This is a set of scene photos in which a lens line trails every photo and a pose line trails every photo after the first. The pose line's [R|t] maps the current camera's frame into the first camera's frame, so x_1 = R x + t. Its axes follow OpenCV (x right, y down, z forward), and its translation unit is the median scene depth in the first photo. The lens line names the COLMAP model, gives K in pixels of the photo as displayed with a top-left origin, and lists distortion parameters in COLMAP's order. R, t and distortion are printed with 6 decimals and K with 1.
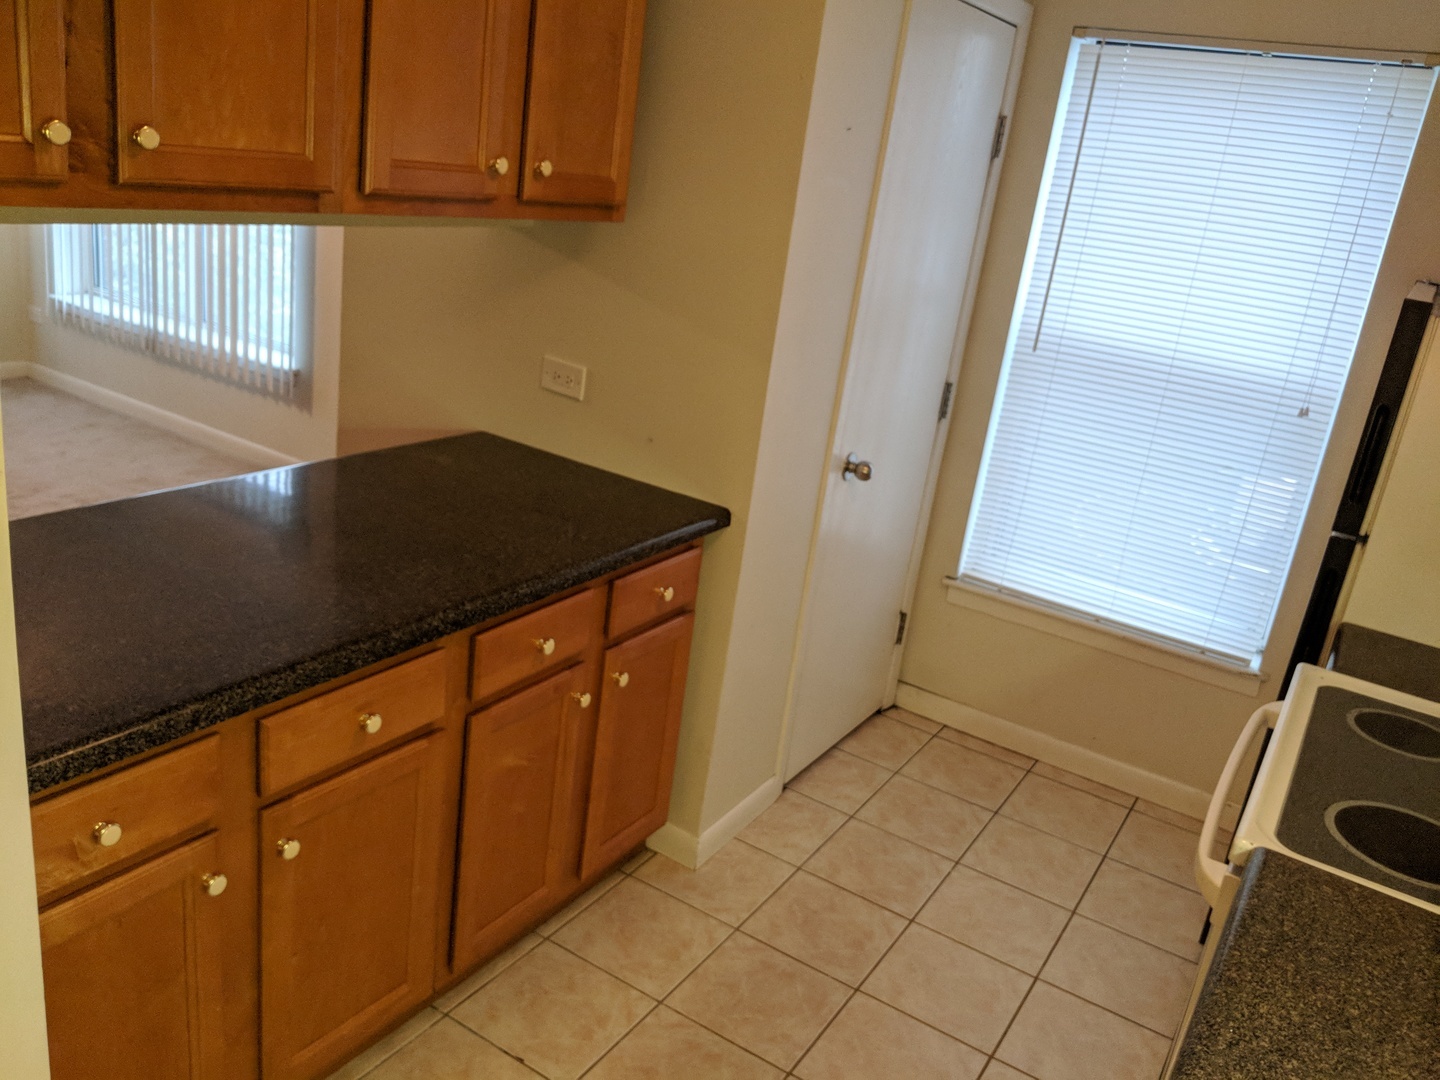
lens RADIAL K [[1159.3, 0, 719.2], [0, 1159.3, 522.1], [0, 0, 1]] dist [0.093439, -0.213478]
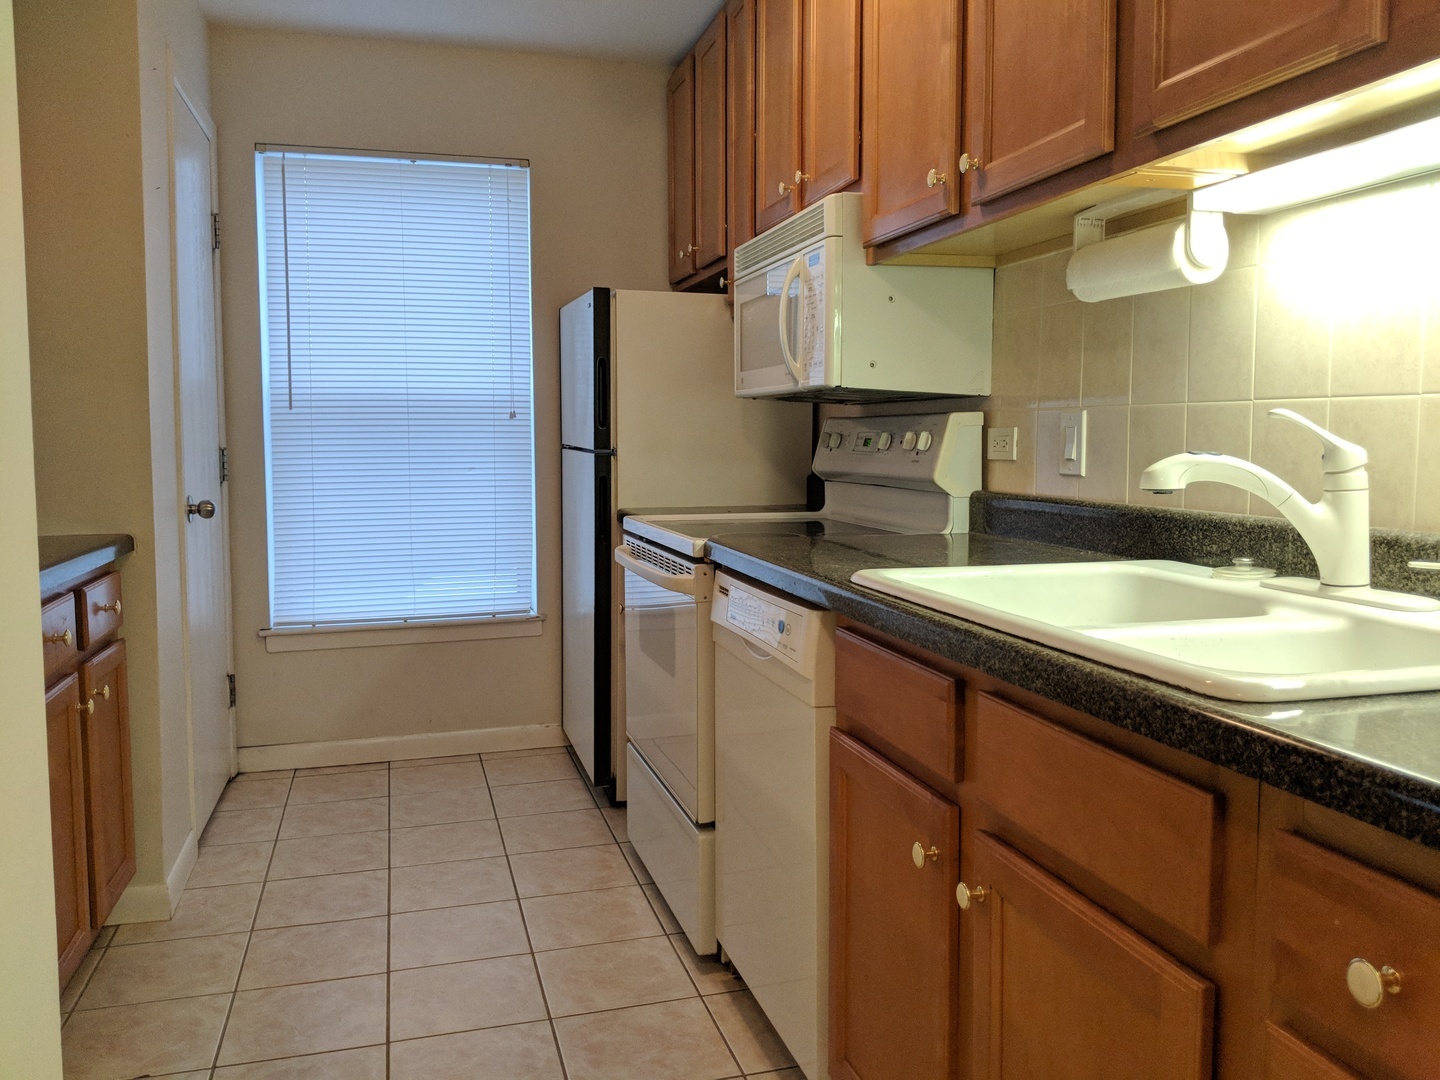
lens RADIAL K [[1159.3, 0, 719.2], [0, 1159.3, 522.1], [0, 0, 1]] dist [0.093439, -0.213478]
pose [[0.670273, -0.183321, 0.719116, -0.312118], [0.312761, 0.948530, -0.049713, 0.155721], [-0.672989, 0.258233, 0.693110, -0.058912]]
